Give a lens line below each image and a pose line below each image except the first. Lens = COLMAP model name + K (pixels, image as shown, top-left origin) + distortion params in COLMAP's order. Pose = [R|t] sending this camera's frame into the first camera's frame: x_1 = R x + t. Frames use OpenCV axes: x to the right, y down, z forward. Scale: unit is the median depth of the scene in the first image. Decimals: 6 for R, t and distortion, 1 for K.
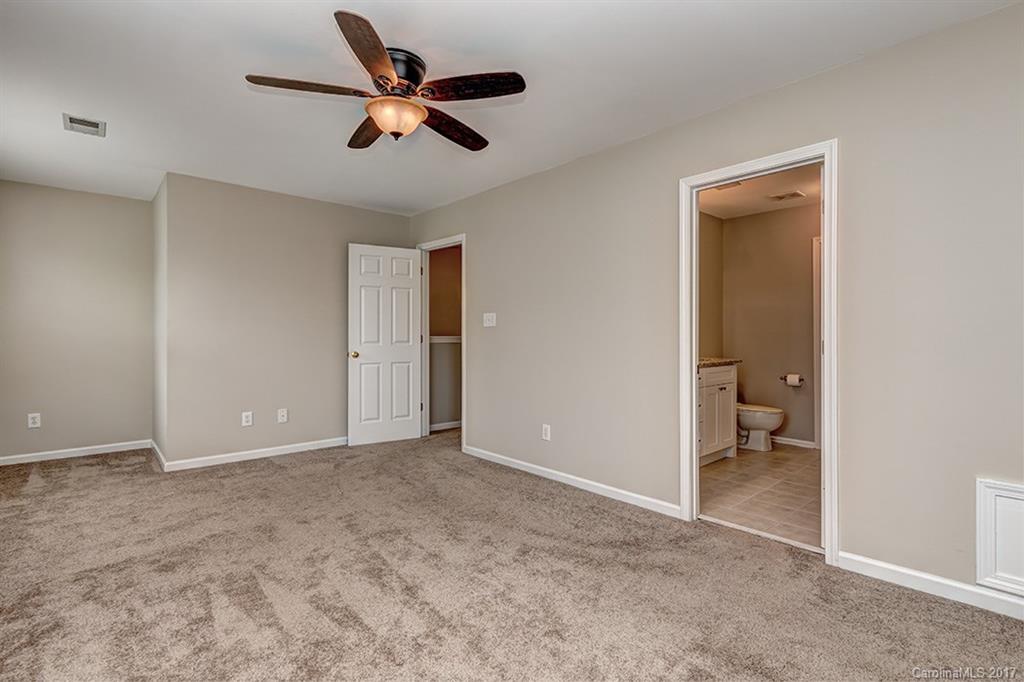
lens RADIAL K [[471.5, 0, 521.0], [0, 471.5, 336.2], [0, 0, 1]] dist [0.004287, -0.000456]
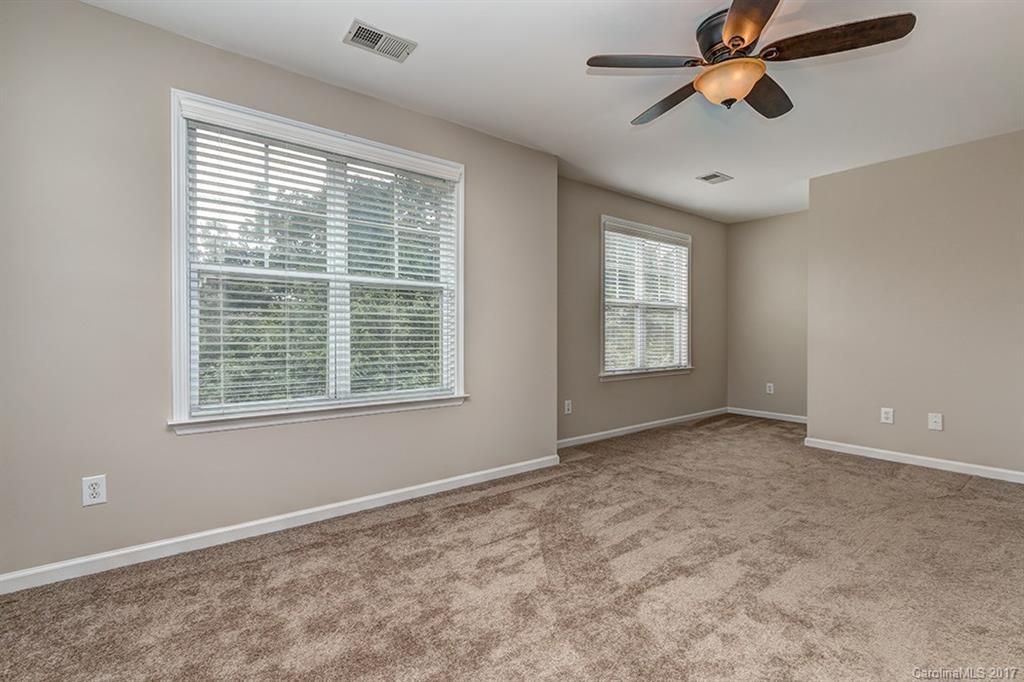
lens RADIAL K [[471.5, 0, 517.0], [0, 471.5, 337.5], [0, 0, 1]] dist [0.004287, -0.000456]
pose [[-0.066483, 0.009660, -0.997741, 0.603483], [-0.000392, 0.999953, 0.009707, 0.025633], [0.997787, 0.001036, -0.066476, 0.552925]]
